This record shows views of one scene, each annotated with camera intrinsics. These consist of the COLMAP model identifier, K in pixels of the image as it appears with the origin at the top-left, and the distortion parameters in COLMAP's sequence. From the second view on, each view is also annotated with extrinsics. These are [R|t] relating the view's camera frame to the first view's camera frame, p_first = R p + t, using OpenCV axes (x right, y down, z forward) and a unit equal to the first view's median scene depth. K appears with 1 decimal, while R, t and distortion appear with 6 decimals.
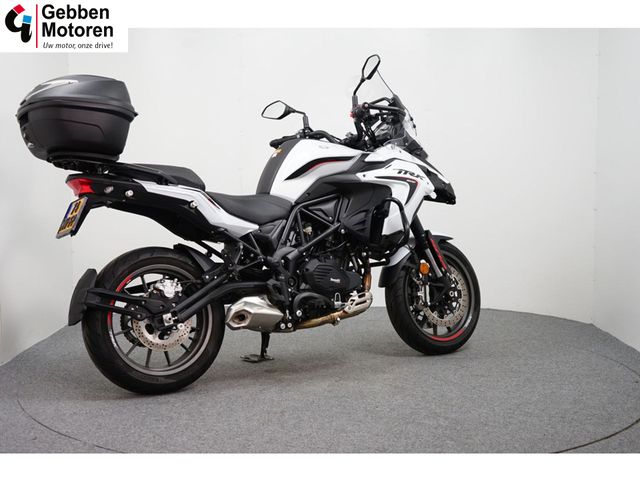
lens RADIAL K [[922.4, 0, 321.1], [0, 922.4, 237.7], [0, 0, 1]] dist [0.024297, 0.000000]
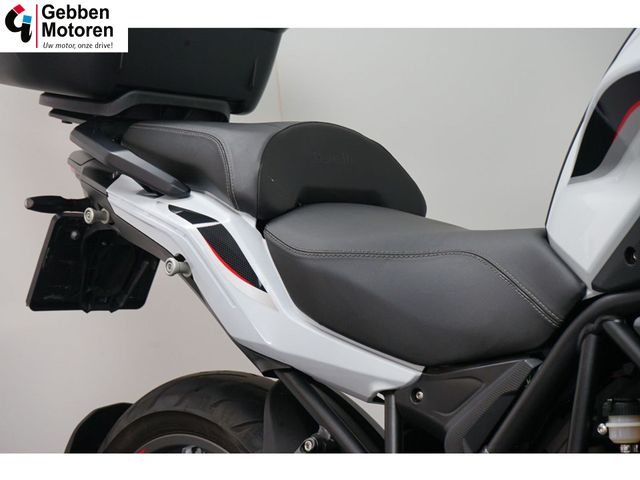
lens RADIAL K [[1324.7, 0, 319.0], [0, 1324.7, 240.2], [0, 0, 1]] dist [-0.027352, 0.000000]
pose [[0.206393, 0.117215, -0.971423, 0.252326], [0.020670, 0.992055, 0.124096, -0.088244], [0.978251, -0.045692, 0.202331, 0.891636]]
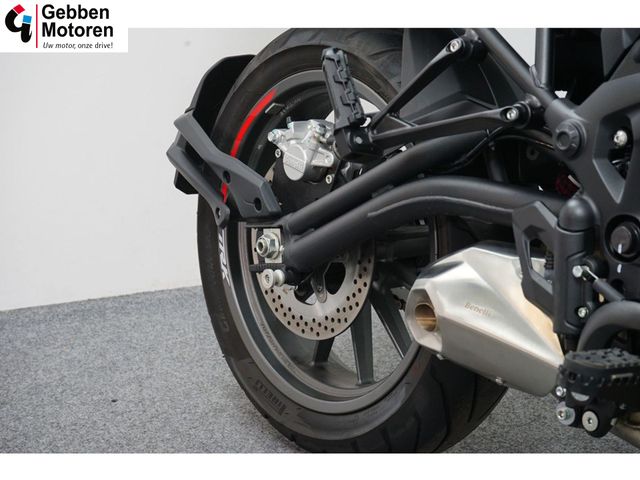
lens RADIAL K [[1324.7, 0, 320.0], [0, 1324.7, 241.0], [0, 0, 1]] dist [-0.027352, 0.000000]
pose [[0.125896, 0.265263, -0.955921, 0.248761], [-0.010150, 0.963882, 0.266136, -0.031736], [0.991992, -0.023803, 0.124041, 0.880213]]
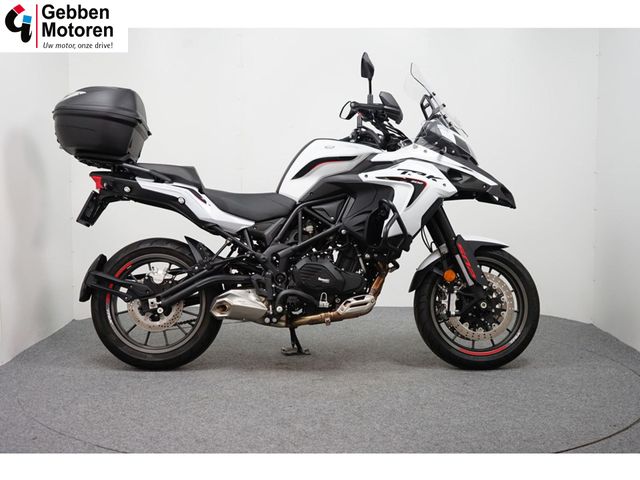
lens RADIAL K [[922.4, 0, 319.5], [0, 922.4, 238.7], [0, 0, 1]] dist [0.024297, 0.000000]
pose [[0.853631, 0.044445, -0.518978, 0.530453], [-0.043657, 0.998952, 0.013741, -0.012147], [0.519045, 0.010927, 0.854677, 0.141477]]
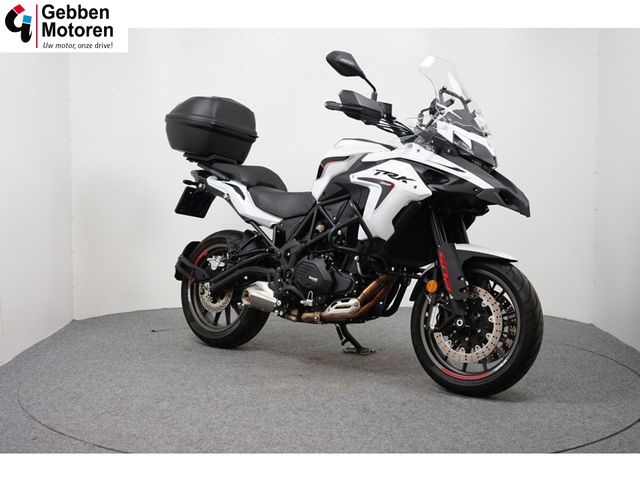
lens RADIAL K [[922.4, 0, 320.9], [0, 922.4, 243.4], [0, 0, 1]] dist [0.024297, 0.000000]
pose [[0.296332, 0.086605, -0.951150, 0.979585], [-0.080686, 0.994590, 0.065422, -0.059442], [0.951671, 0.057358, 0.301717, 0.701984]]
